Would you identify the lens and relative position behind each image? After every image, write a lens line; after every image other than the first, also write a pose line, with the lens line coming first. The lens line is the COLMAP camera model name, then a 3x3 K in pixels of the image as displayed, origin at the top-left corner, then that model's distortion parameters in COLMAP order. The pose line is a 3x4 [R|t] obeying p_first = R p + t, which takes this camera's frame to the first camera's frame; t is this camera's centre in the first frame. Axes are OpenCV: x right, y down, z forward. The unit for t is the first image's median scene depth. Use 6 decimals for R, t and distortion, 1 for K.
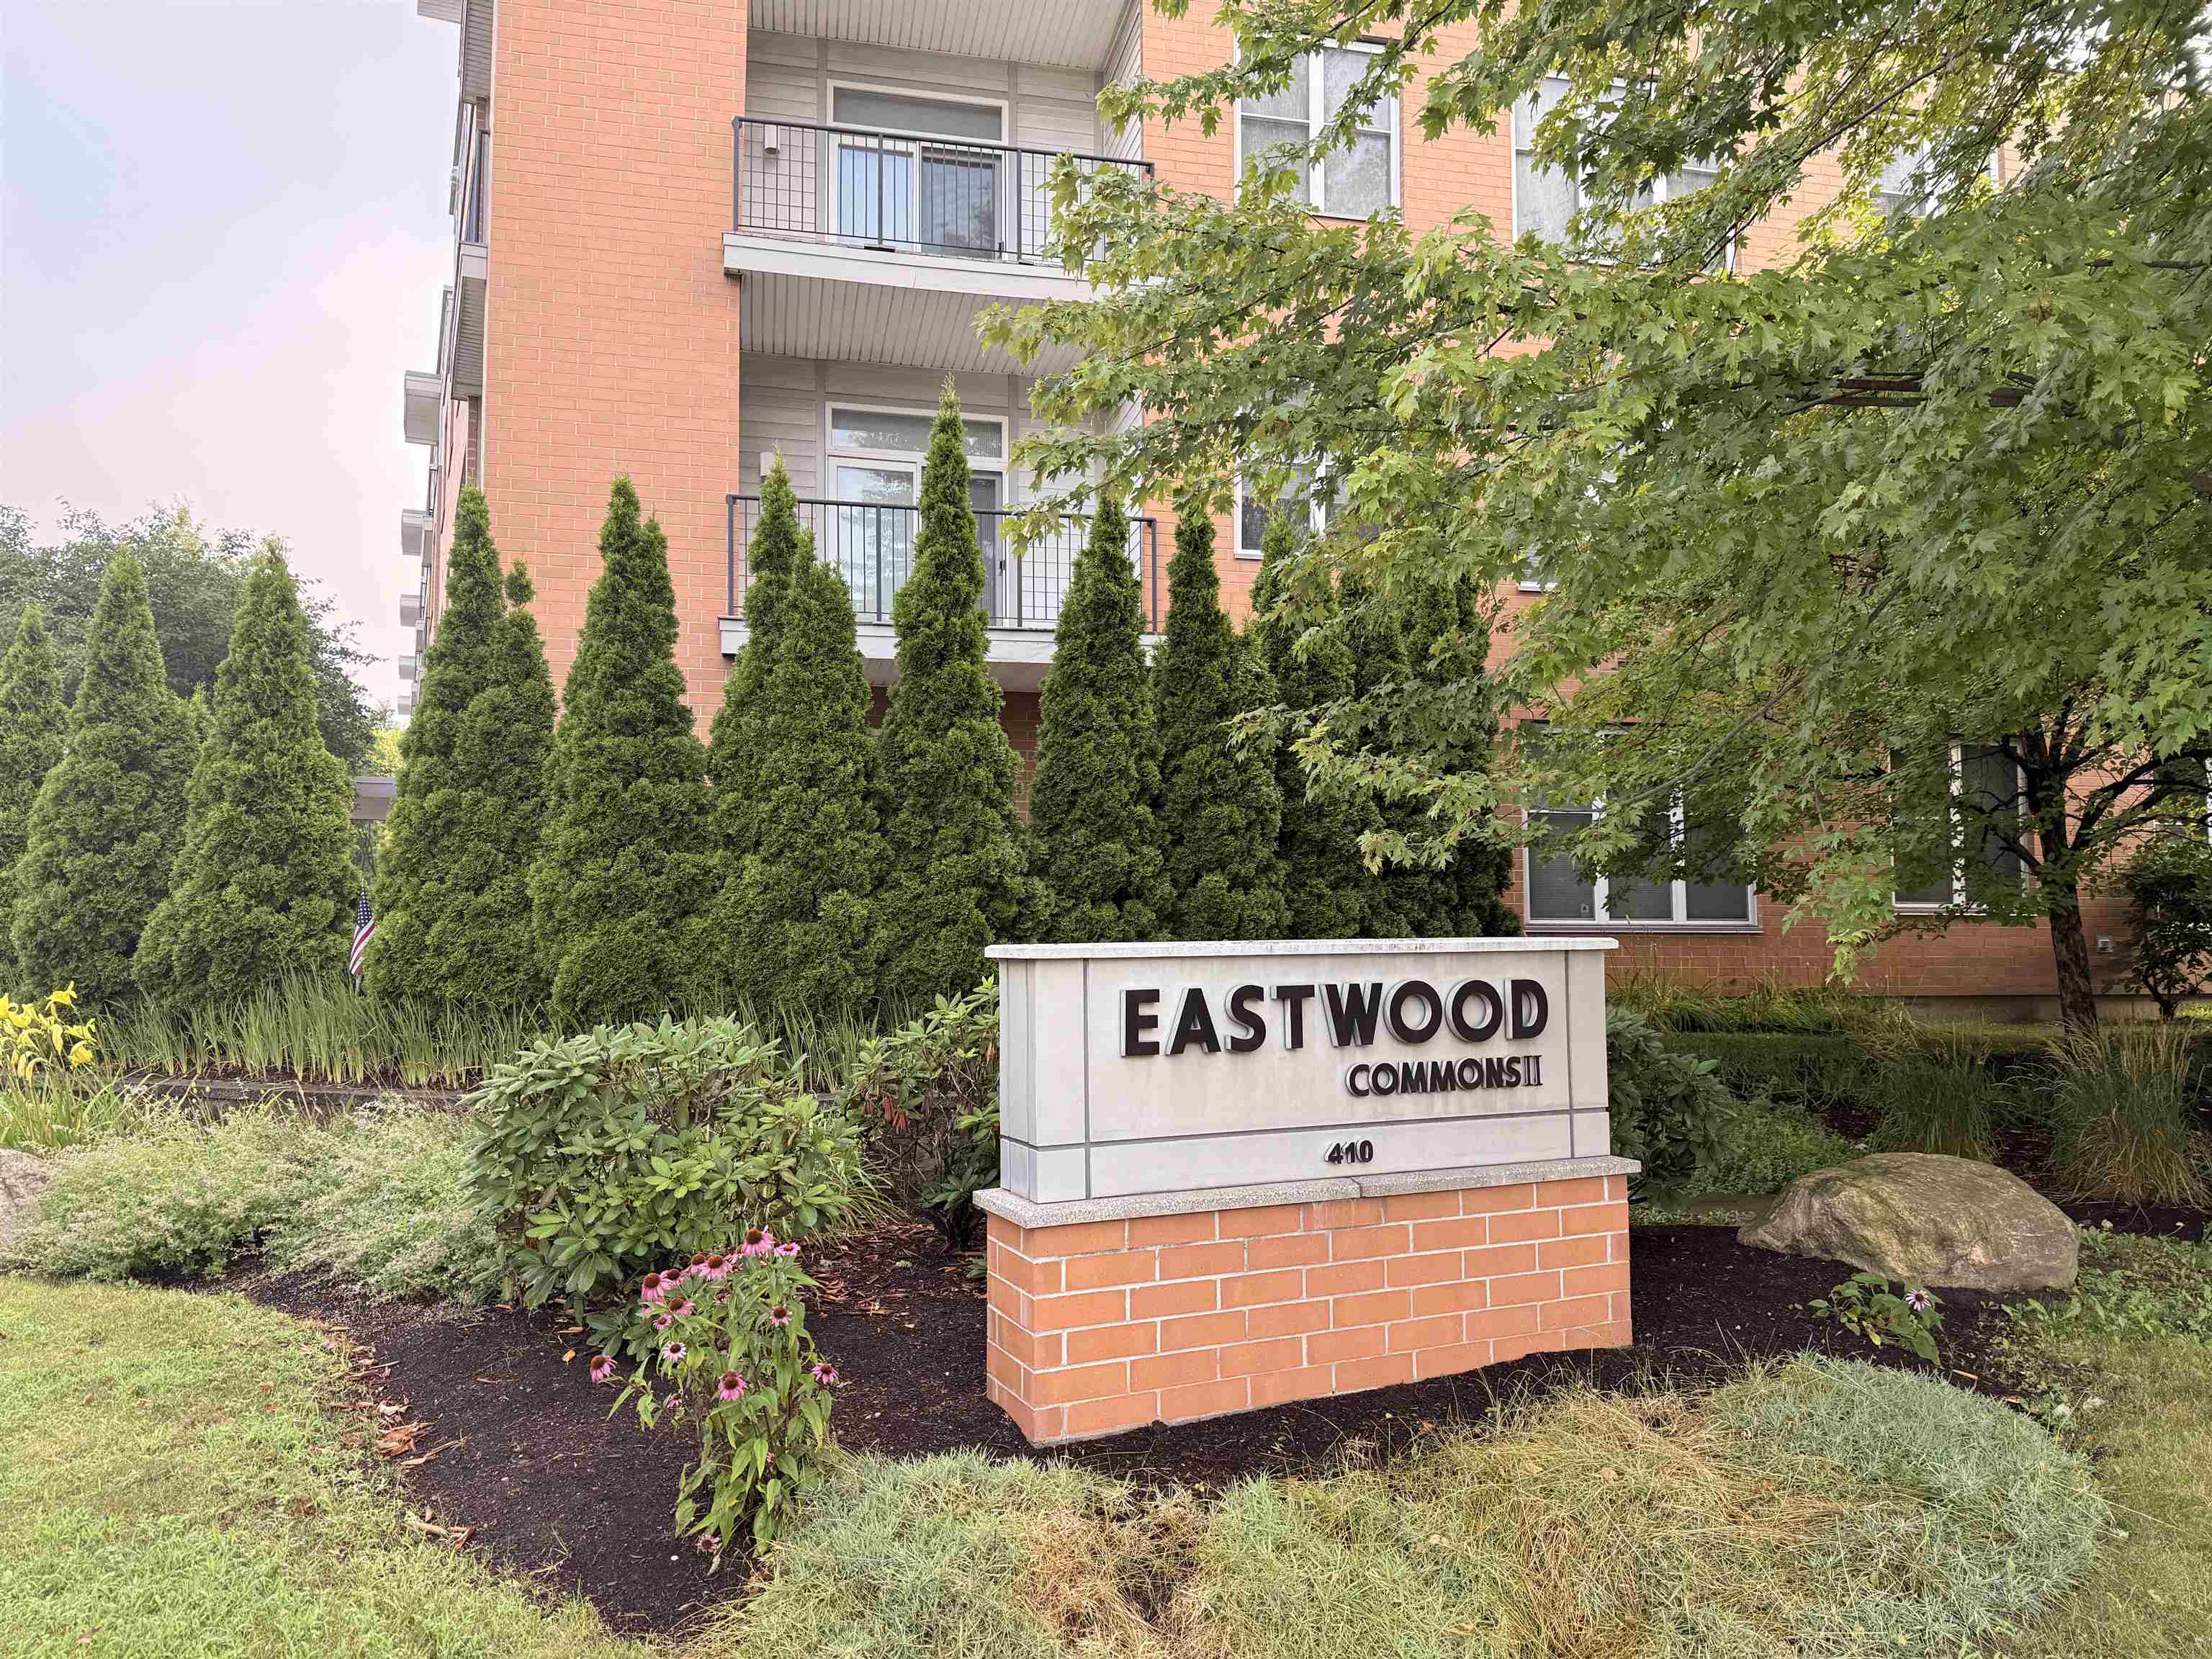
lens RADIAL K [[1426.9, 0, 1106.0], [0, 1426.9, 829.5], [0, 0, 1]] dist [0.000317, -0.000087]
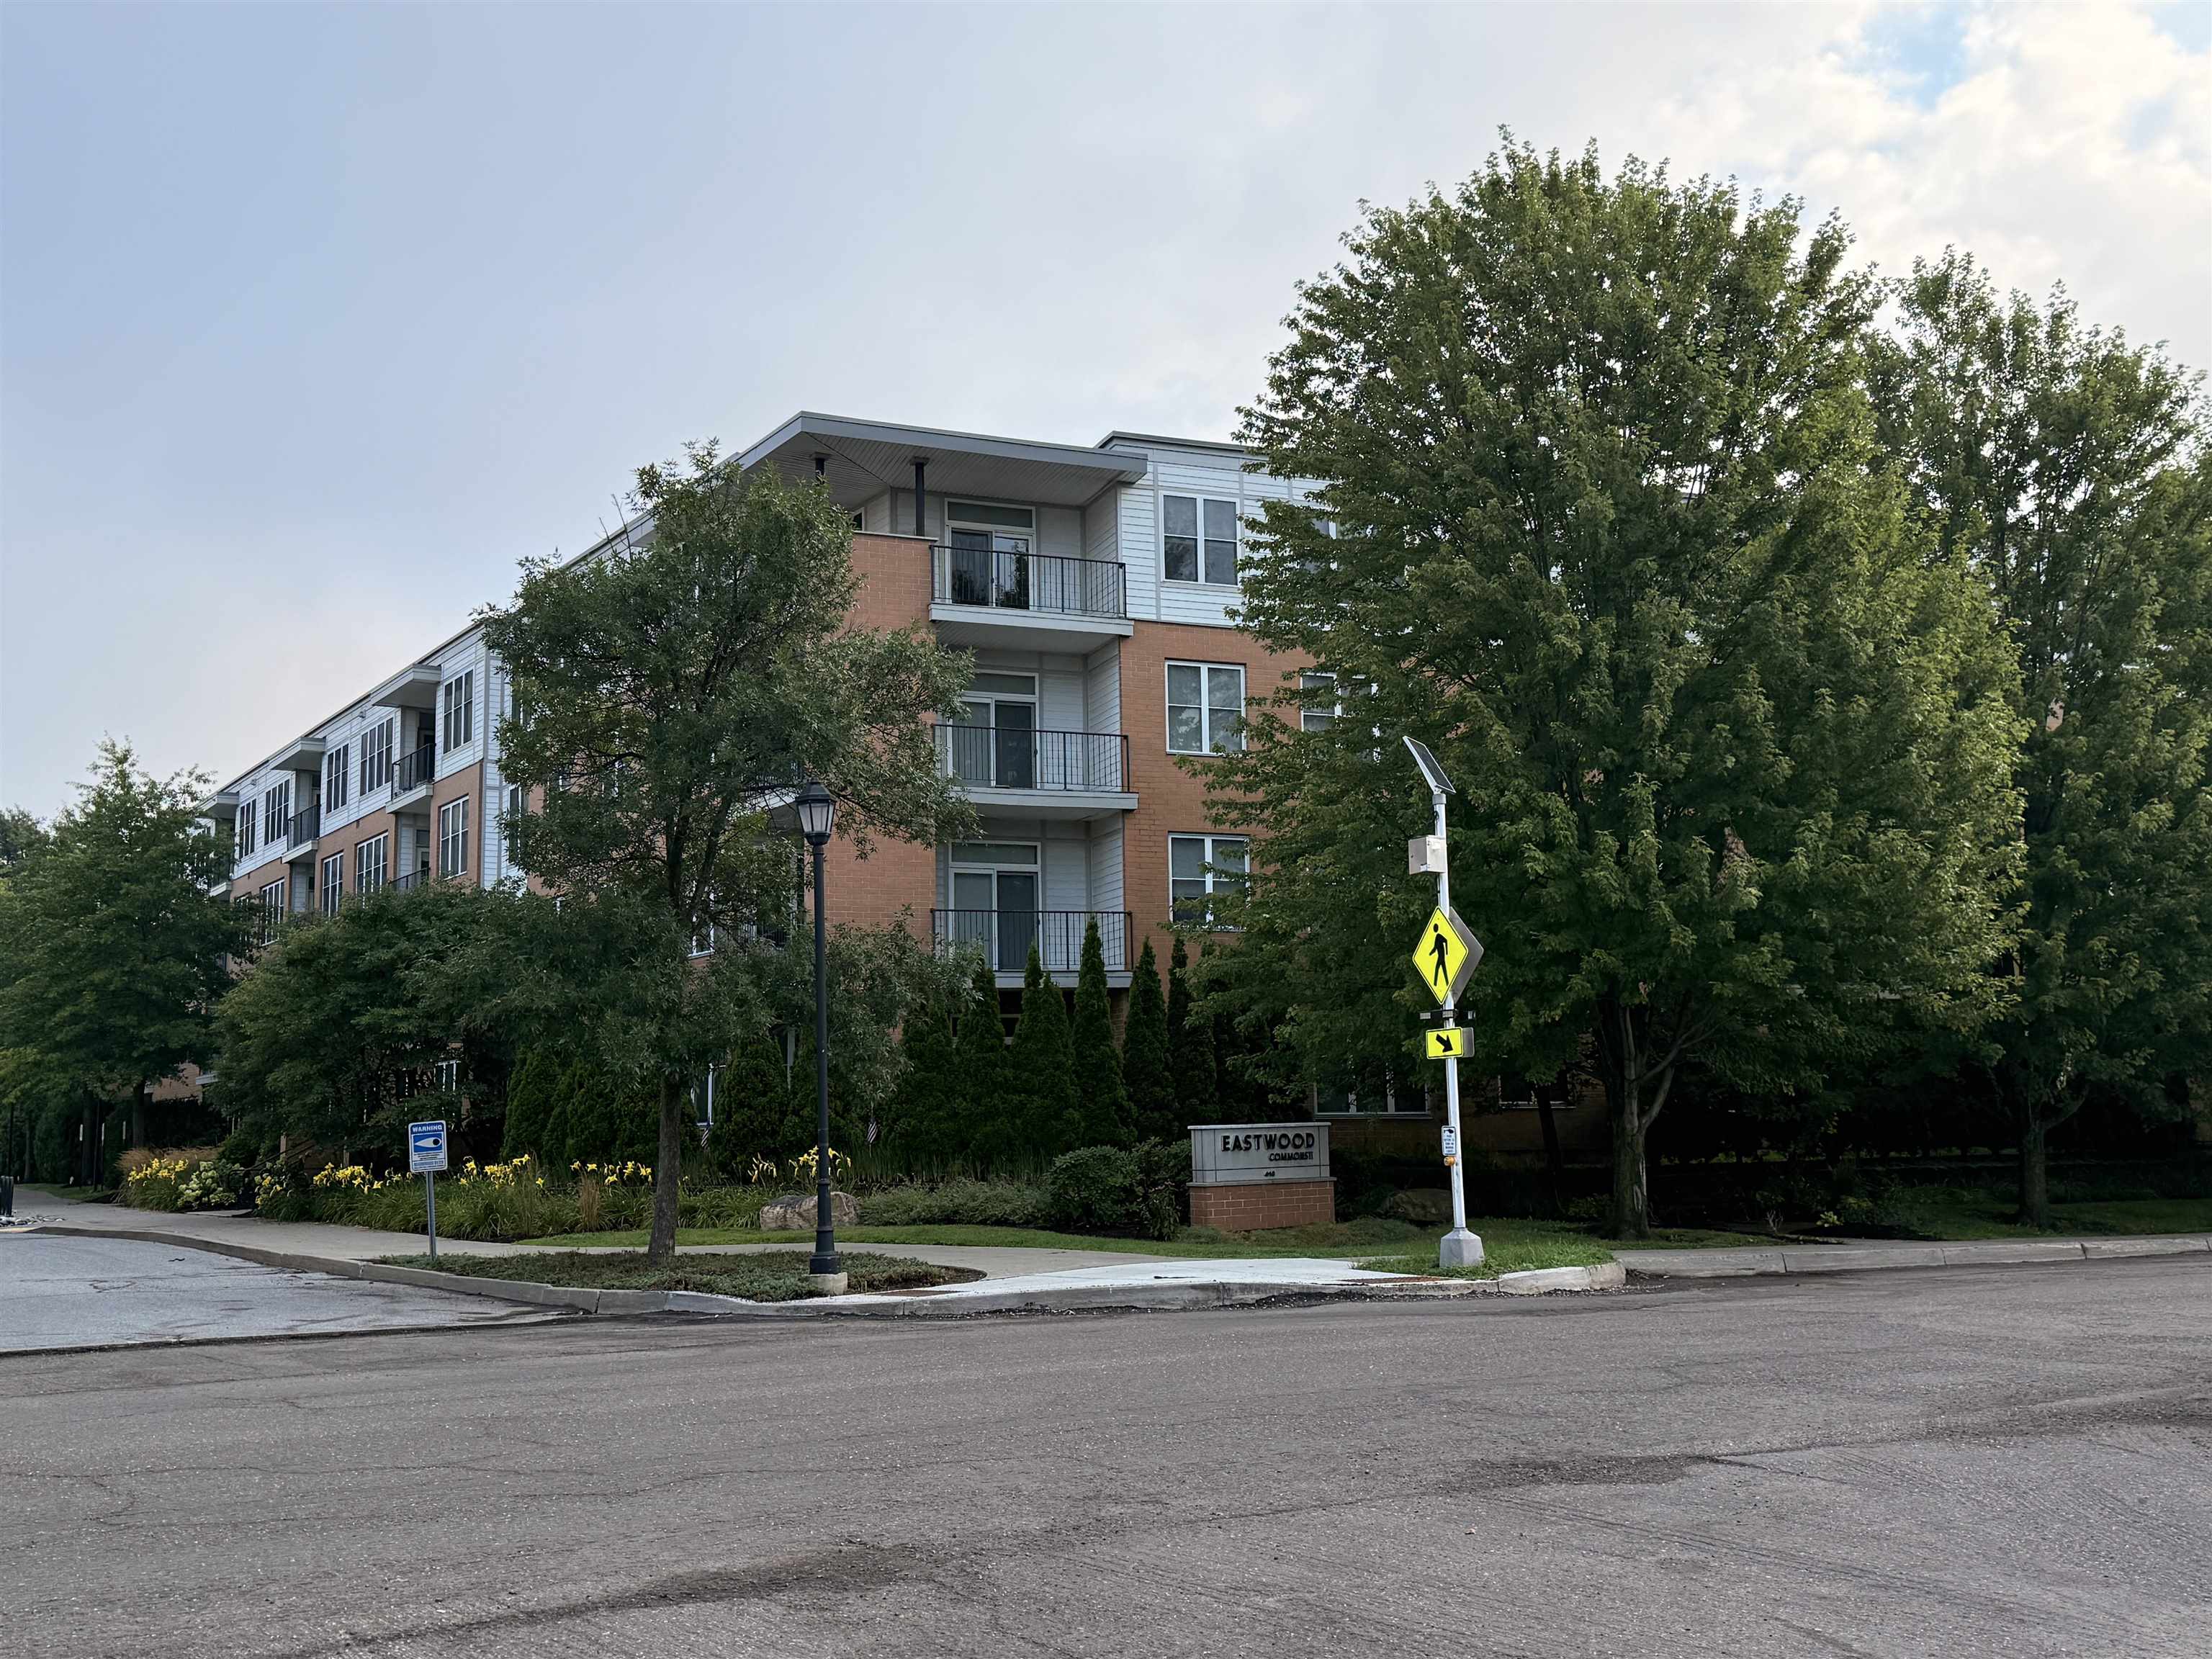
lens RADIAL K [[2705.9, 0, 1106.0], [0, 2705.9, 829.5], [0, 0, 1]] dist [0.002986, 0.000383]
pose [[0.980267, 0.007751, 0.197526, -1.860731], [-0.001554, 0.999502, -0.031510, -0.533104], [-0.197672, 0.030582, 0.979791, -6.671004]]
